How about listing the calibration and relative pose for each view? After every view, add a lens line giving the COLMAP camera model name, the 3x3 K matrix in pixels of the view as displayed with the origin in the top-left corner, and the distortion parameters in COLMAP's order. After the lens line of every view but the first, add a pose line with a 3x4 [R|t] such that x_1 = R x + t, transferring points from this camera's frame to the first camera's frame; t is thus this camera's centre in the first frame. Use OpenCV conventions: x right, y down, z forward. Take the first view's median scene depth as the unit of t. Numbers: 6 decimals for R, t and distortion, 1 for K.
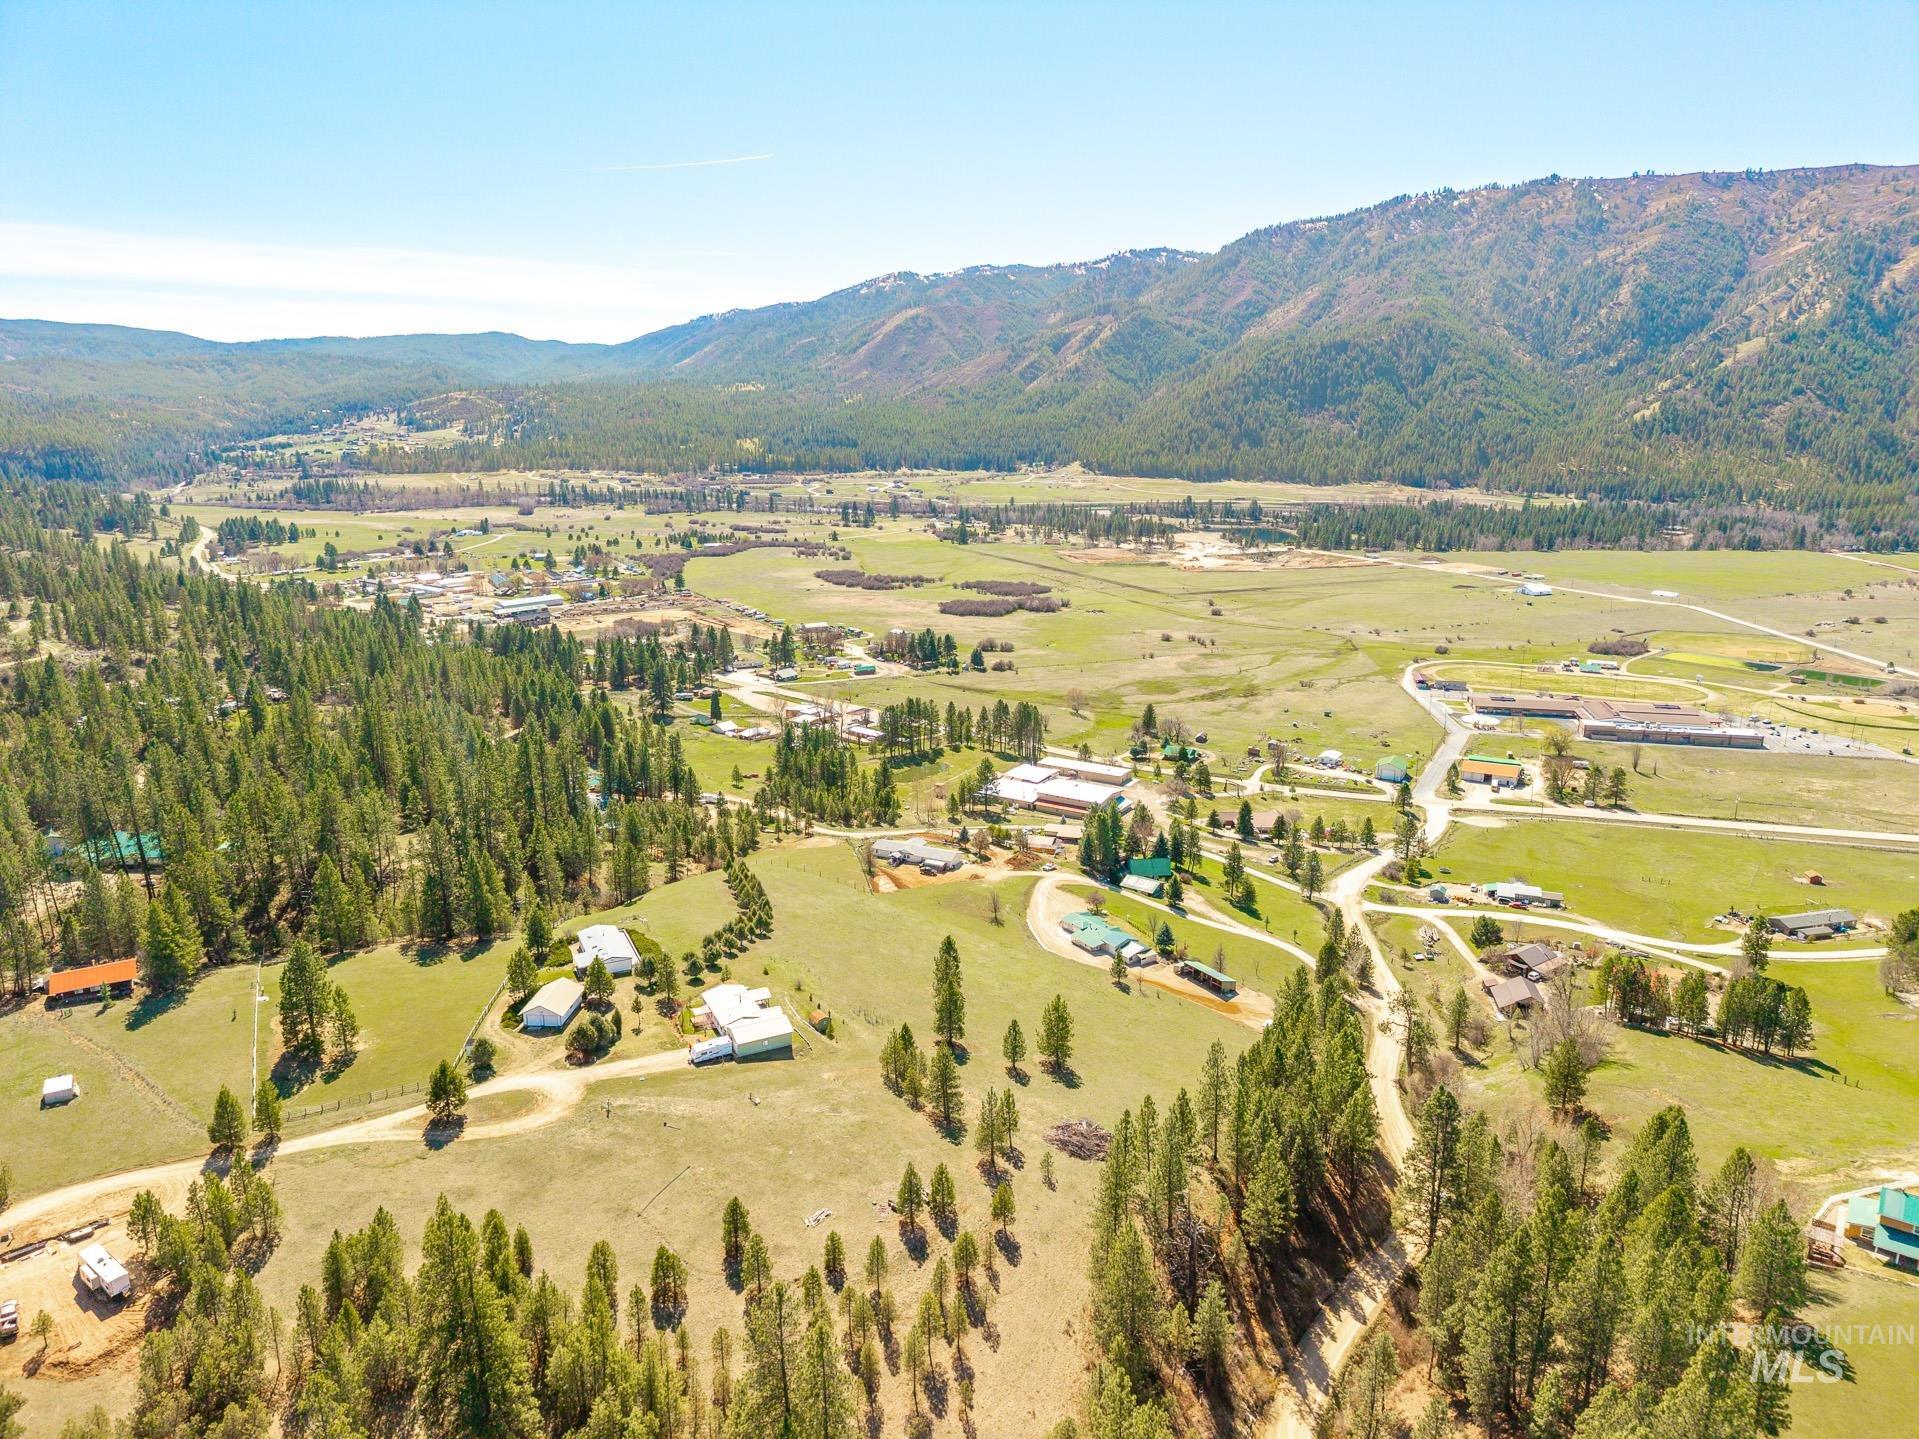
lens RADIAL K [[1286.0, 0, 960.3], [0, 1286.0, 722.9], [0, 0, 1]] dist [0.023972, -0.024483]
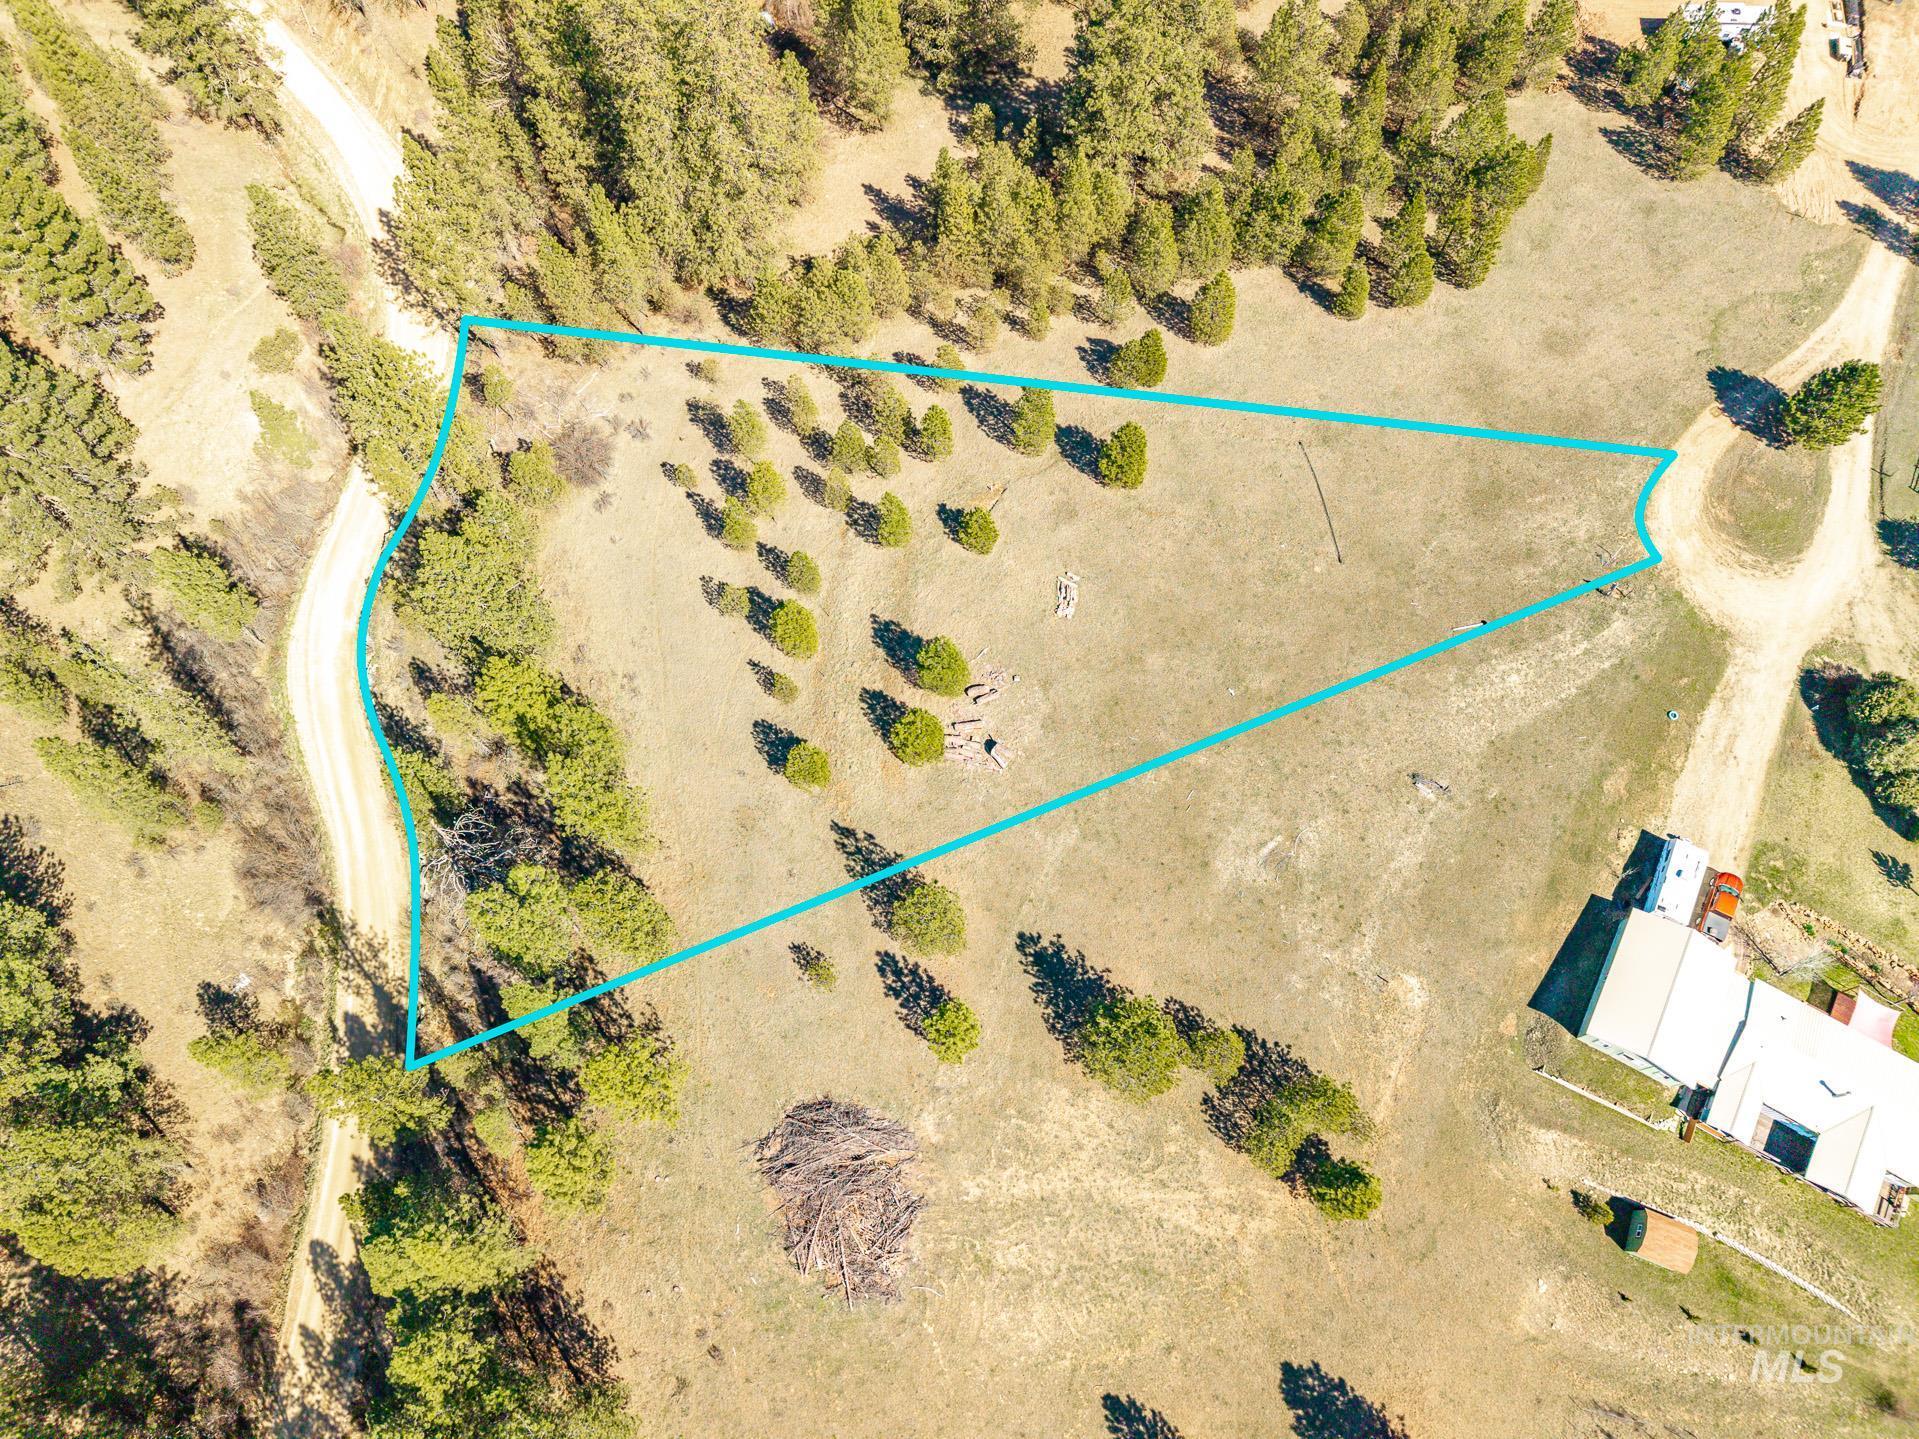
lens RADIAL K [[1286.0, 0, 960.3], [0, 1286.0, 722.9], [0, 0, 1]] dist [0.023972, -0.024483]
pose [[-0.838676, 0.499769, -0.216455, 0.052094], [-0.144287, 0.179348, 0.973147, -0.100846], [0.525170, 0.847387, -0.078304, 0.623996]]
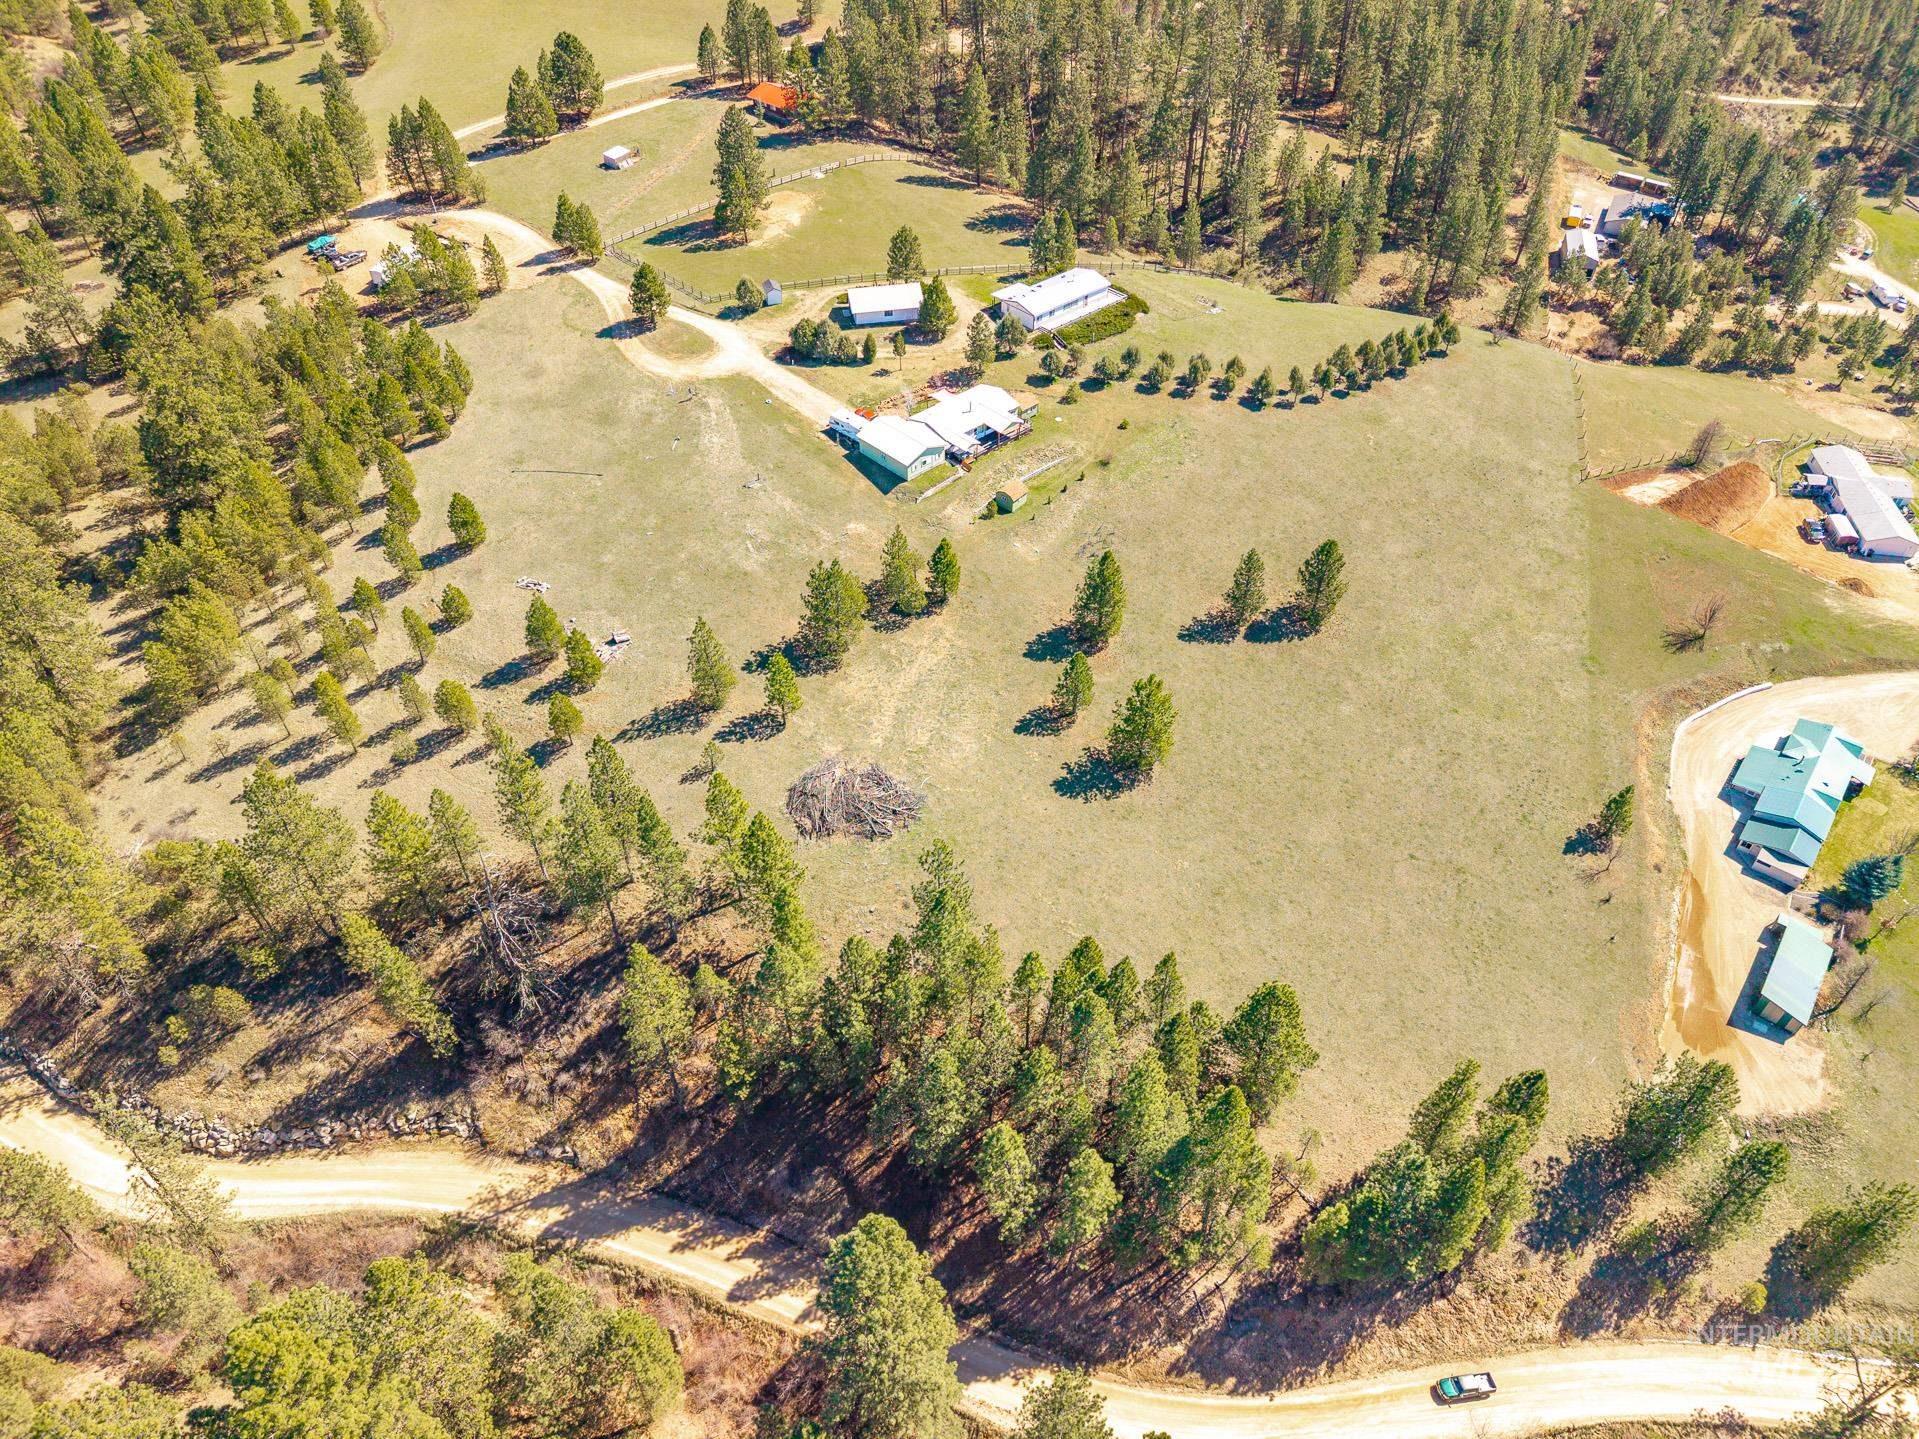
lens RADIAL K [[1286.0, 0, 960.3], [0, 1286.0, 722.9], [0, 0, 1]] dist [0.023972, -0.024483]
pose [[0.293340, 0.654535, -0.696804, 0.368105], [-0.244907, 0.755996, 0.607034, -0.080739], [0.924106, -0.007415, 0.382064, 0.544458]]
